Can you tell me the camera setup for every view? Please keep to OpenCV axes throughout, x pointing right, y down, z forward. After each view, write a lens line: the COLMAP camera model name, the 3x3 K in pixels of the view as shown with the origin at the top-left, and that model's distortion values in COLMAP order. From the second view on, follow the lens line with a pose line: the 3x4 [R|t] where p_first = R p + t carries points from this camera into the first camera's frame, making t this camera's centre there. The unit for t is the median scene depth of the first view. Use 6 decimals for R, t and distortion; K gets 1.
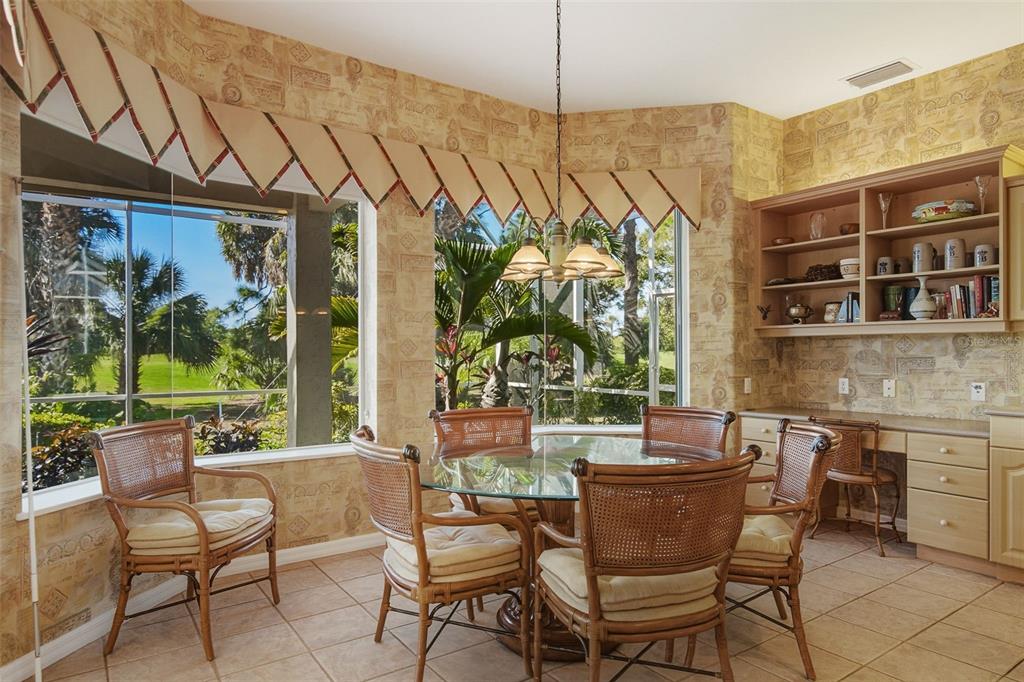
lens RADIAL K [[619.1, 0, 515.7], [0, 619.1, 344.7], [0, 0, 1]] dist [-0.001099, -0.000500]
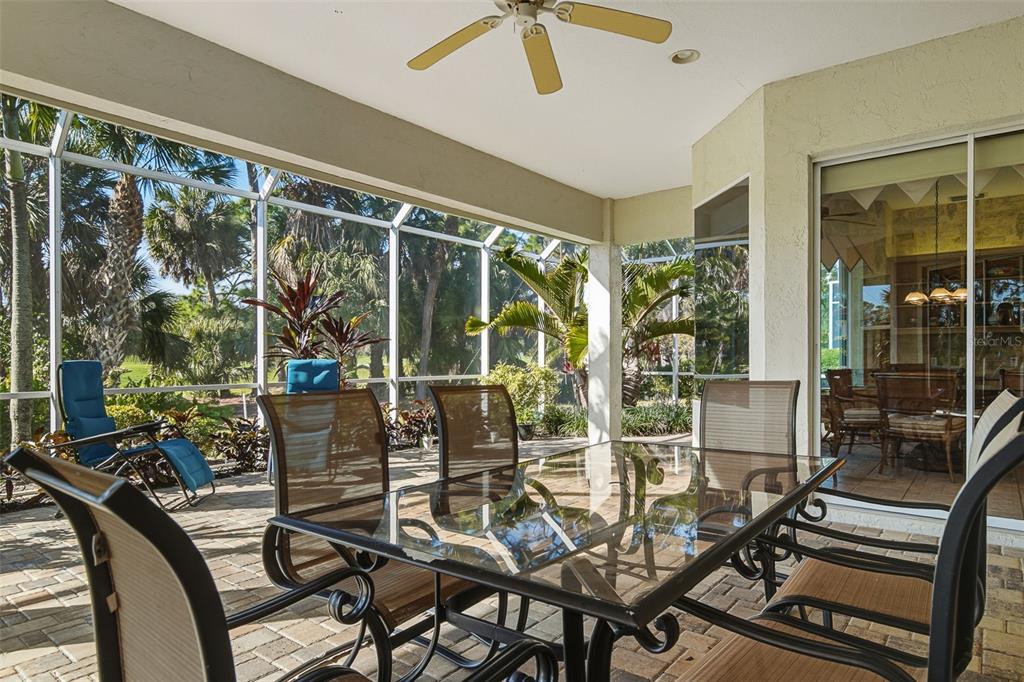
lens RADIAL K [[619.1, 0, 509.5], [0, 619.1, 347.3], [0, 0, 1]] dist [-0.001099, -0.000500]
pose [[0.957583, 0.001617, 0.288152, -1.181252], [-0.001695, 0.999999, 0.000021, 0.026963], [-0.288152, -0.000509, 0.957585, -0.380228]]
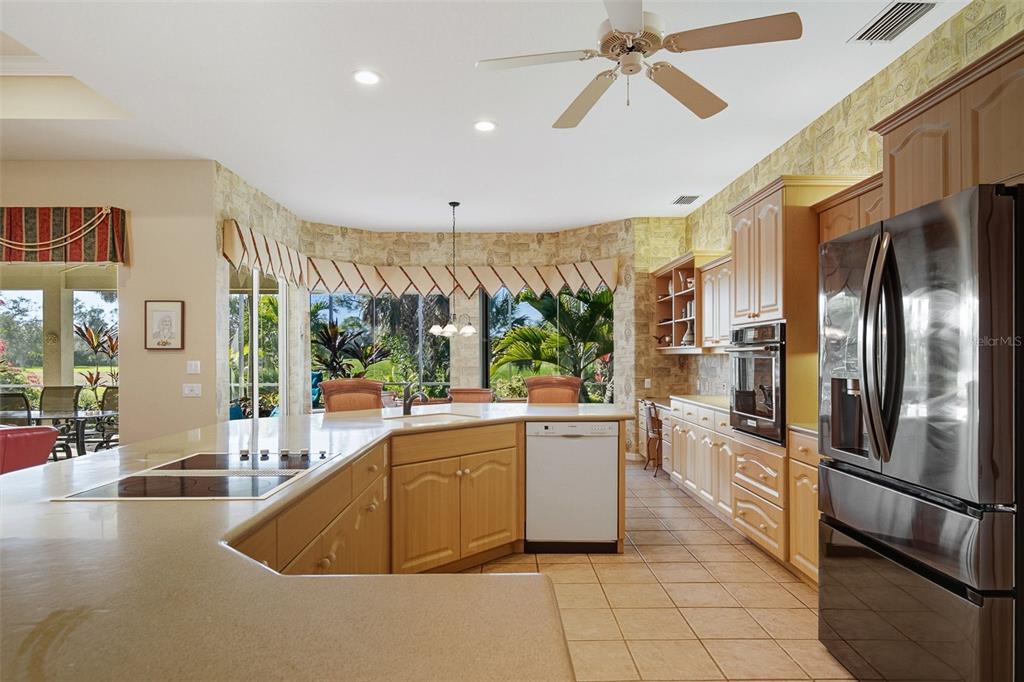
lens RADIAL K [[588.7, 0, 513.3], [0, 588.7, 347.6], [0, 0, 1]] dist [0.005326, -0.000220]
pose [[0.827592, -0.006959, -0.561287, 0.982900], [0.008834, 0.999961, 0.000628, -0.035600], [0.561261, -0.005479, 0.827621, -0.534001]]
